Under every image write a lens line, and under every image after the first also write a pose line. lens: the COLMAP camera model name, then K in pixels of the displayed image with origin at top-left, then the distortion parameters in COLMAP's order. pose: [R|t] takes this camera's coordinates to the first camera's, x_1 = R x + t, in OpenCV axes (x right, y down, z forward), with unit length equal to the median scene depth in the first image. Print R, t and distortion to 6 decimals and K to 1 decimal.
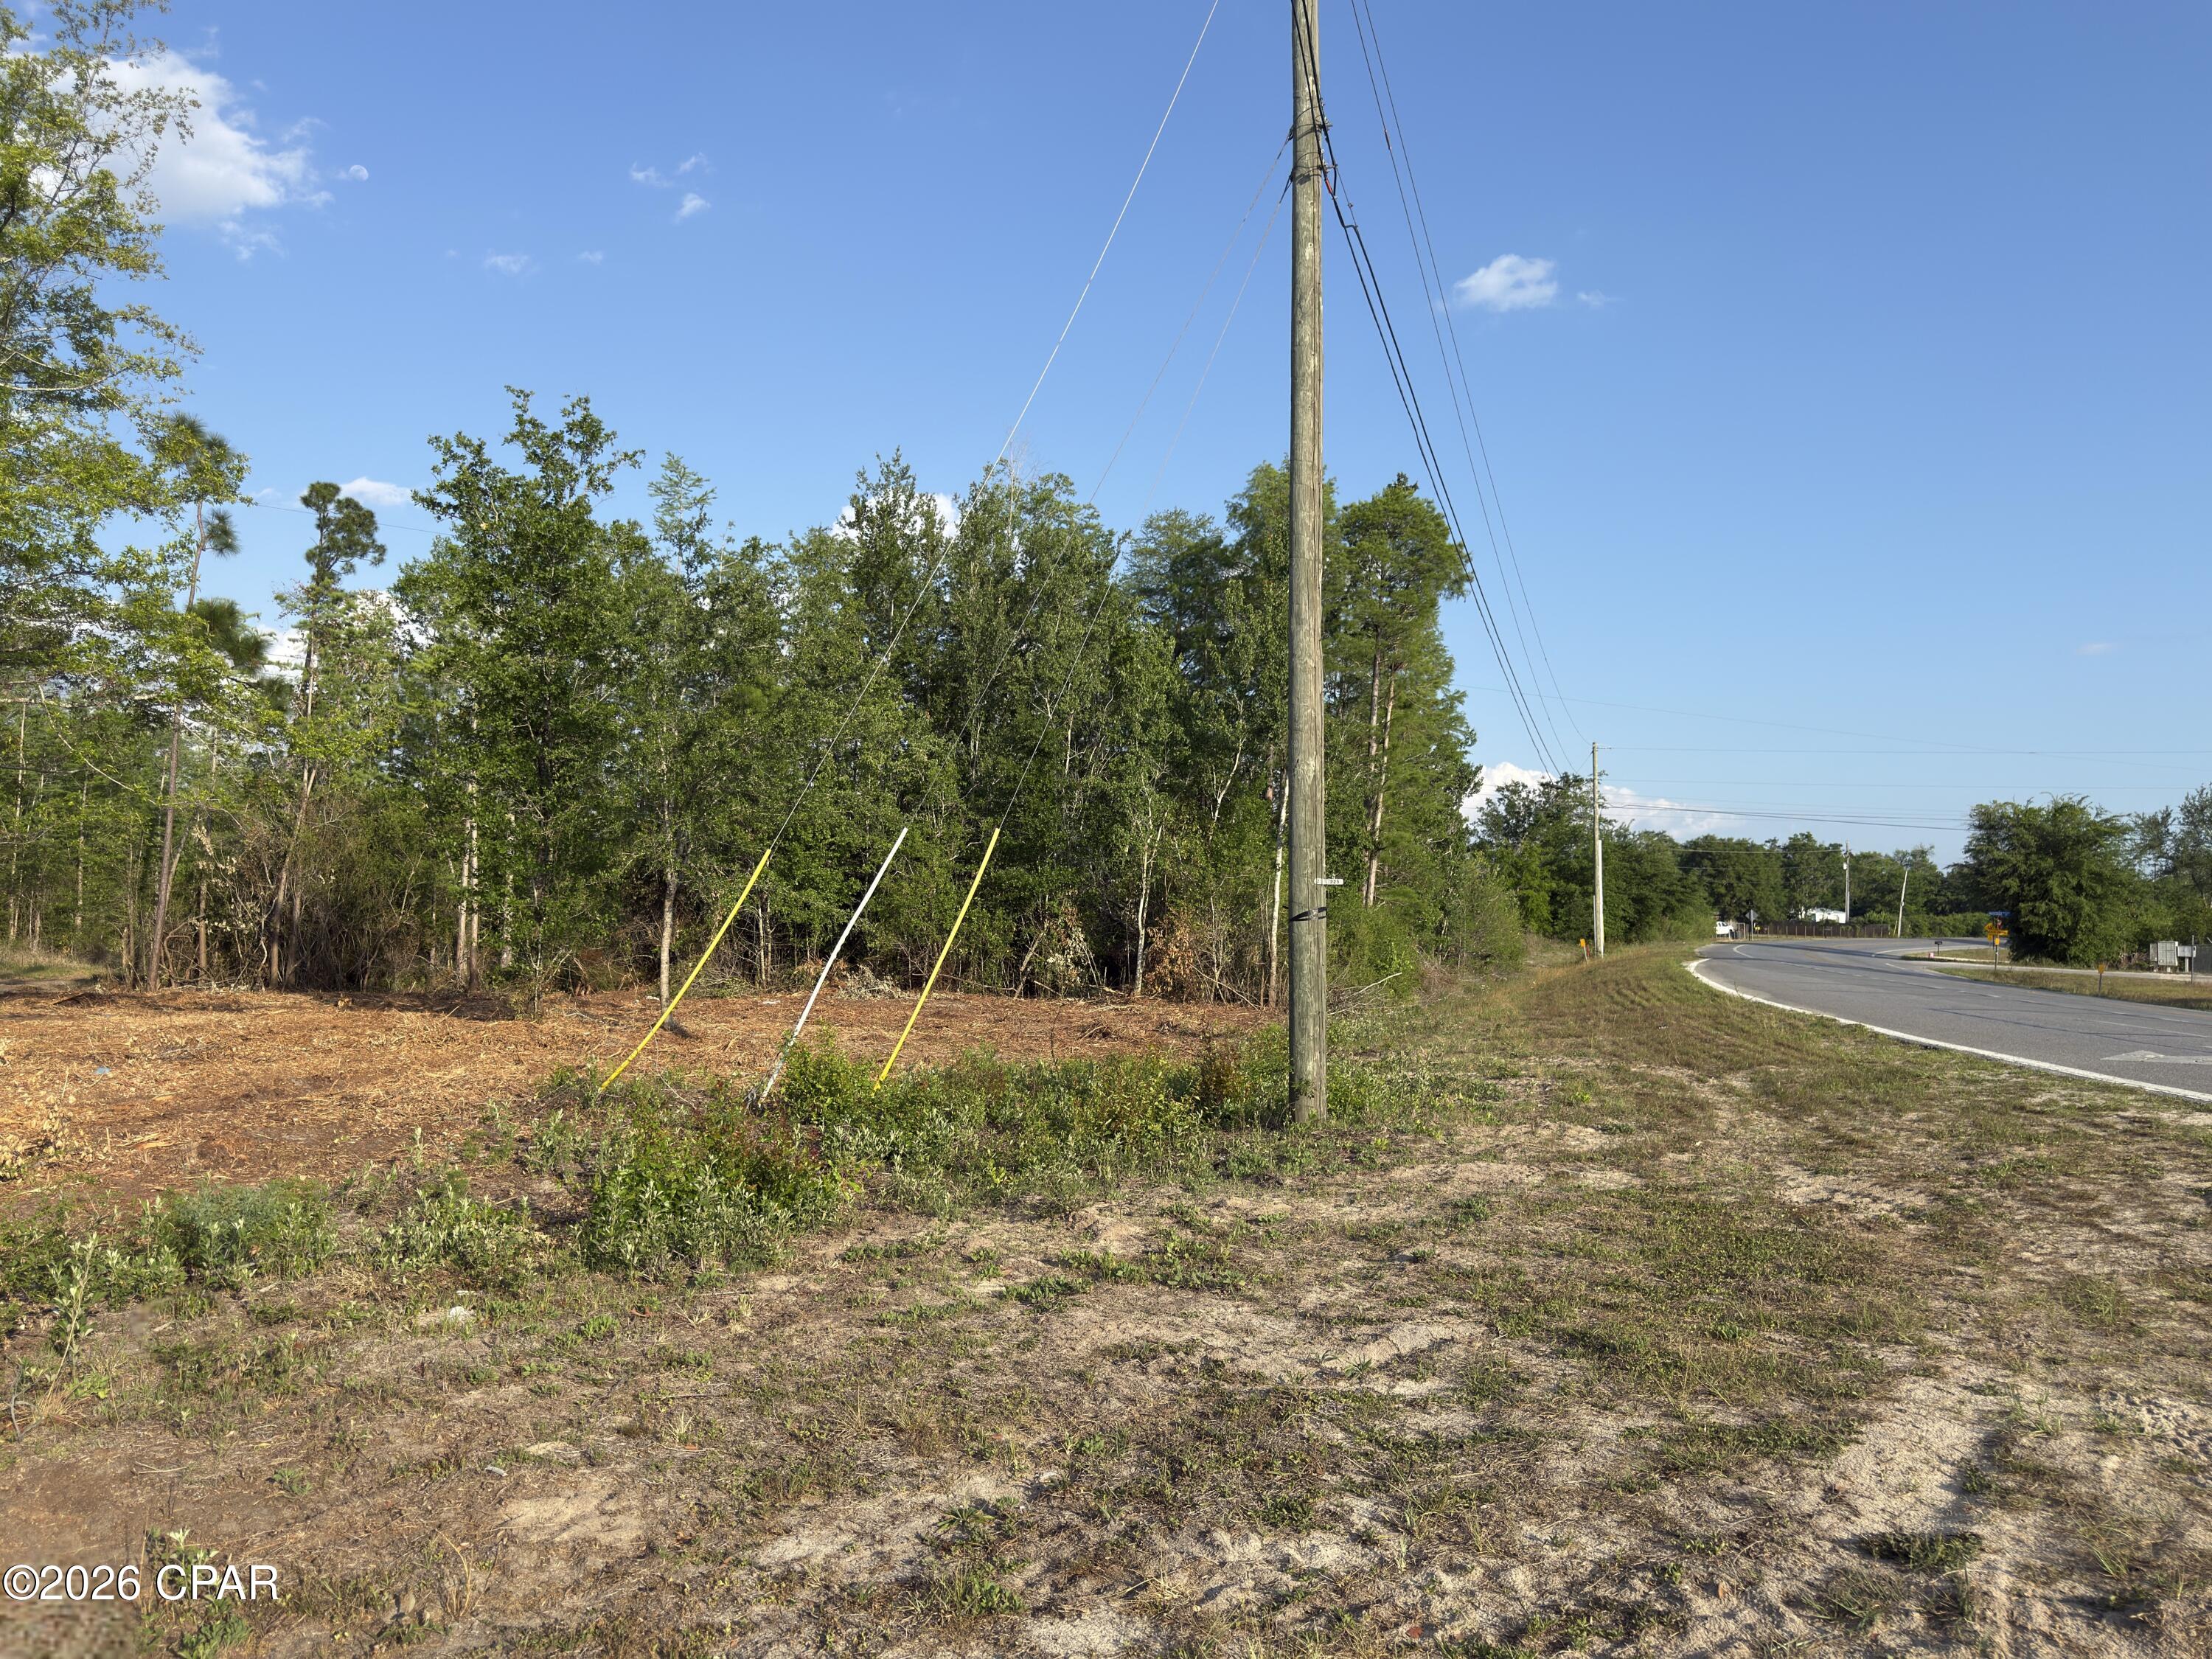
lens RADIAL K [[1614.6, 0, 1096.3], [0, 1614.6, 834.1], [0, 0, 1]] dist [0.155227, -0.304124]
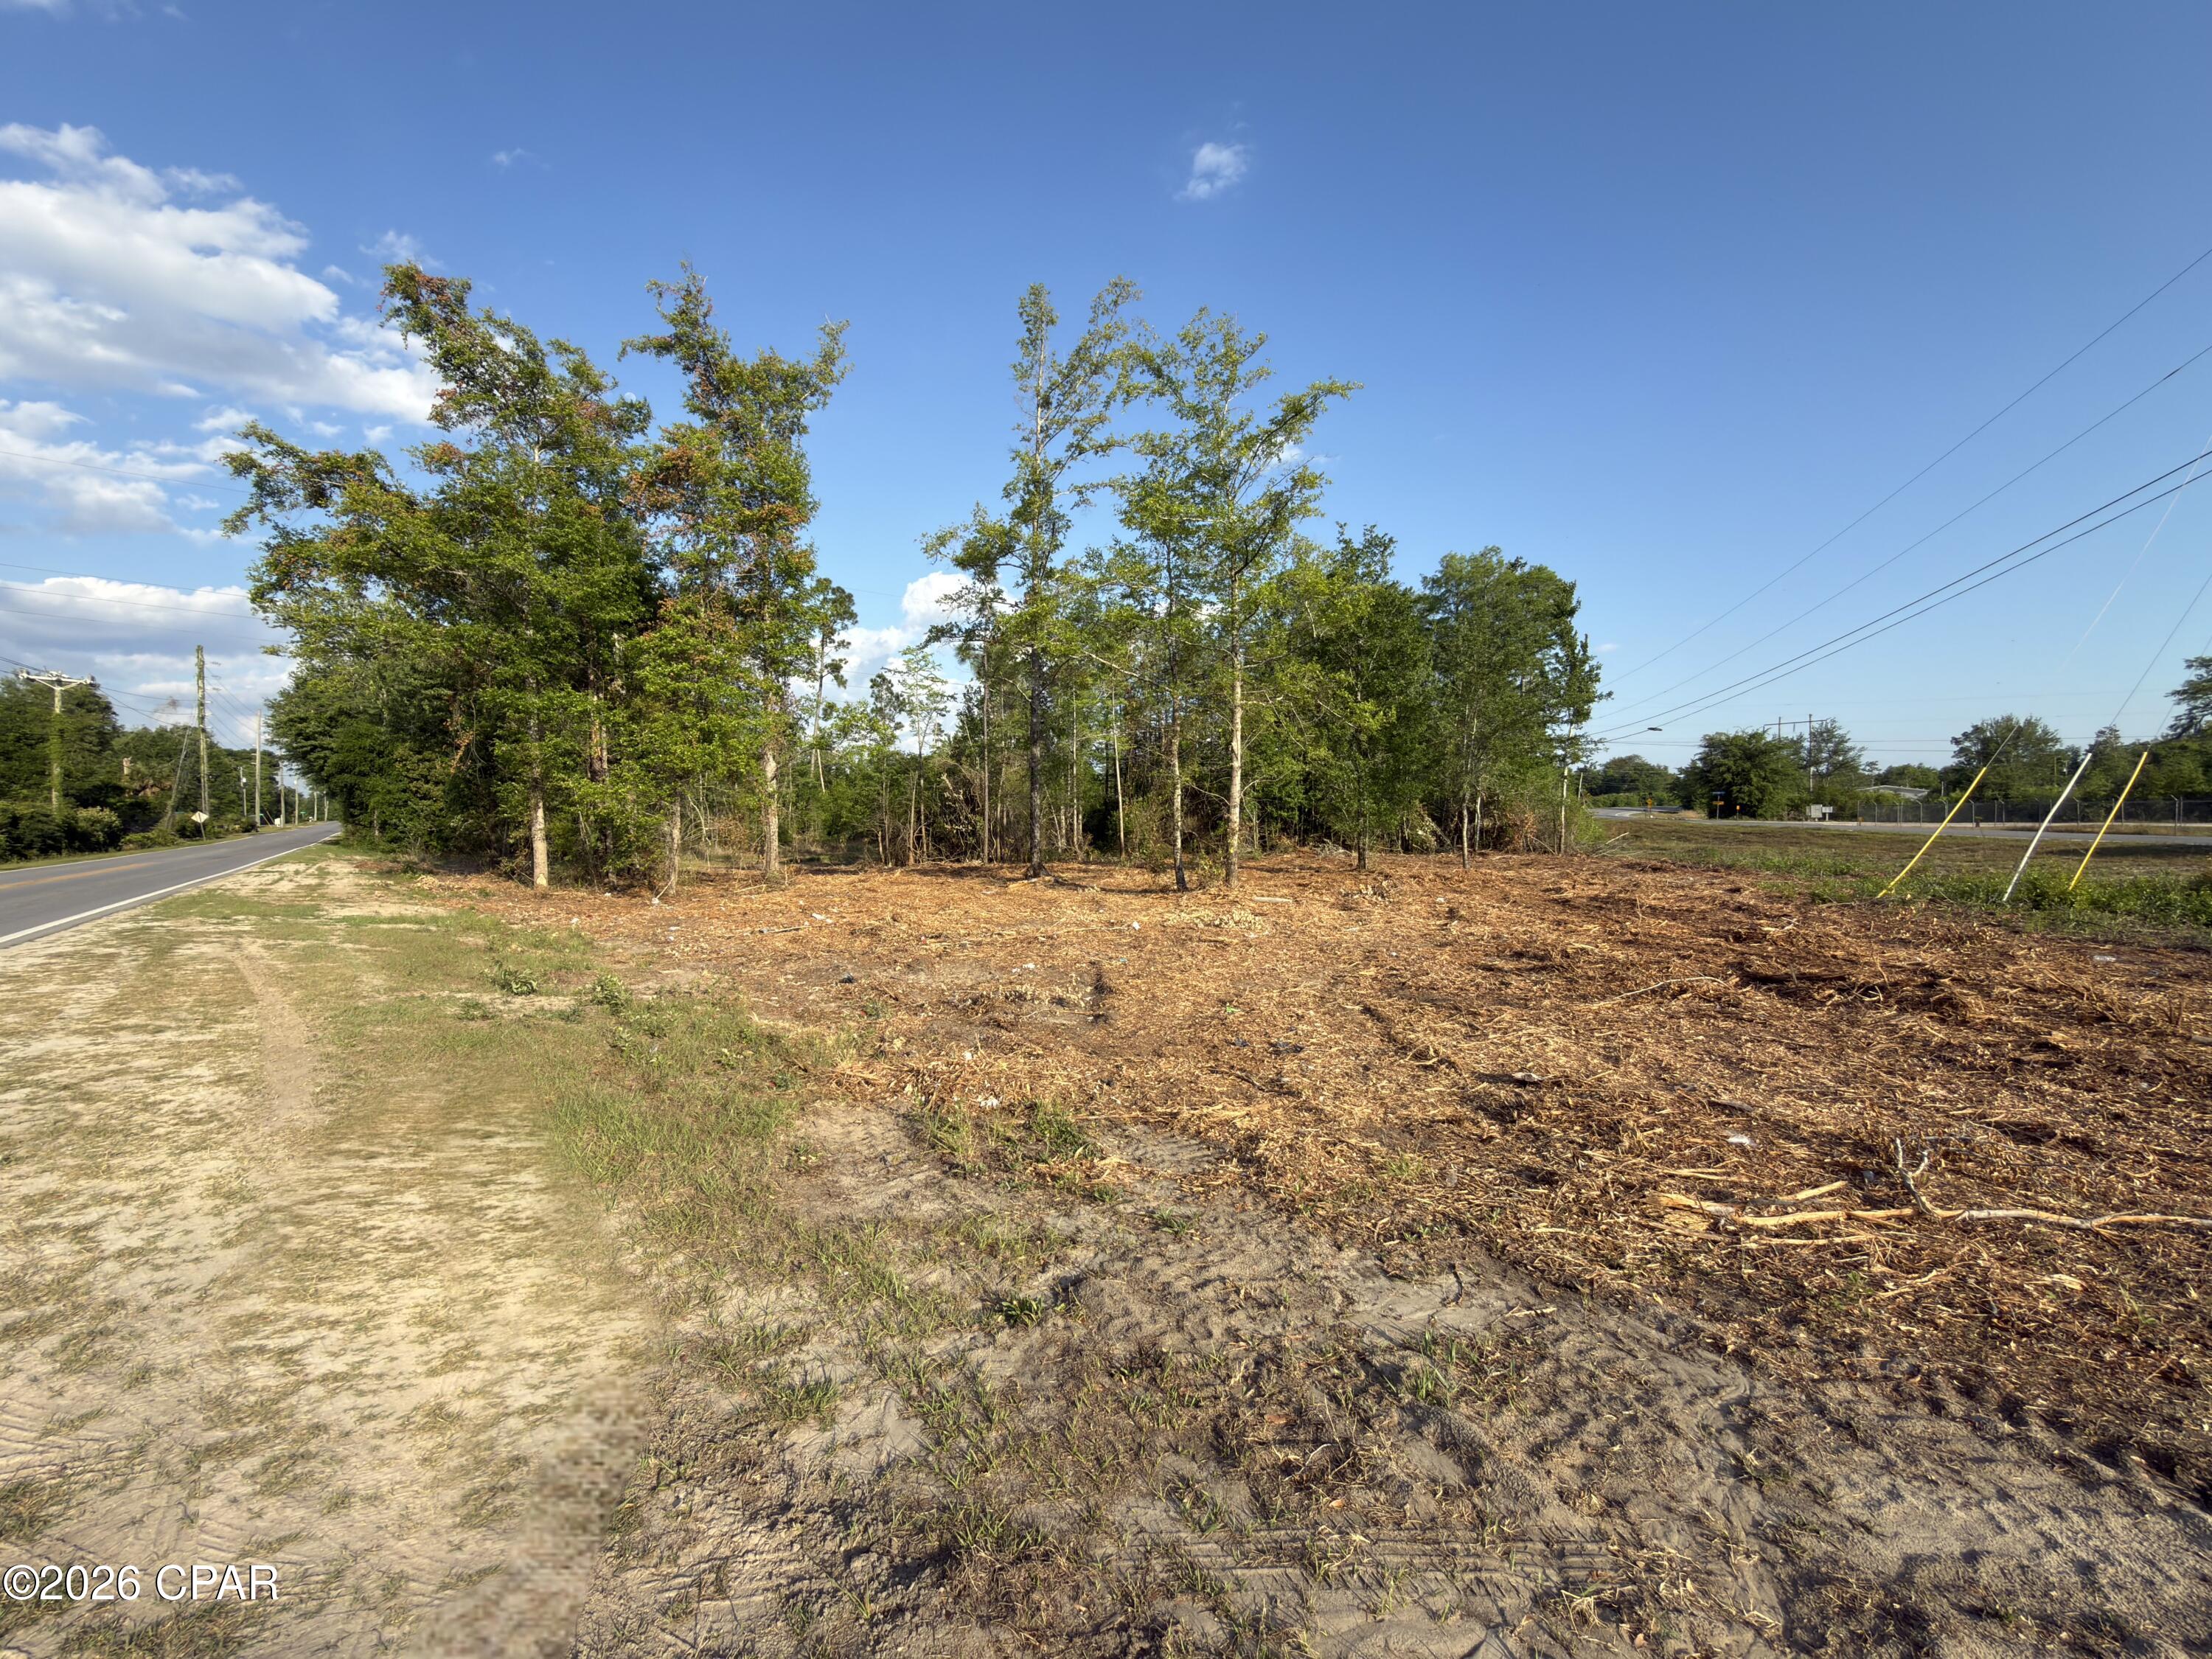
lens RADIAL K [[911.0, 0, 1106.0], [0, 911.0, 829.5], [0, 0, 1]] dist [-0.003455, -0.000311]
pose [[0.998789, -0.033131, 0.036359, -0.977875], [0.030525, 0.997079, 0.070018, -0.018753], [-0.038572, -0.068823, 0.996883, -0.010910]]
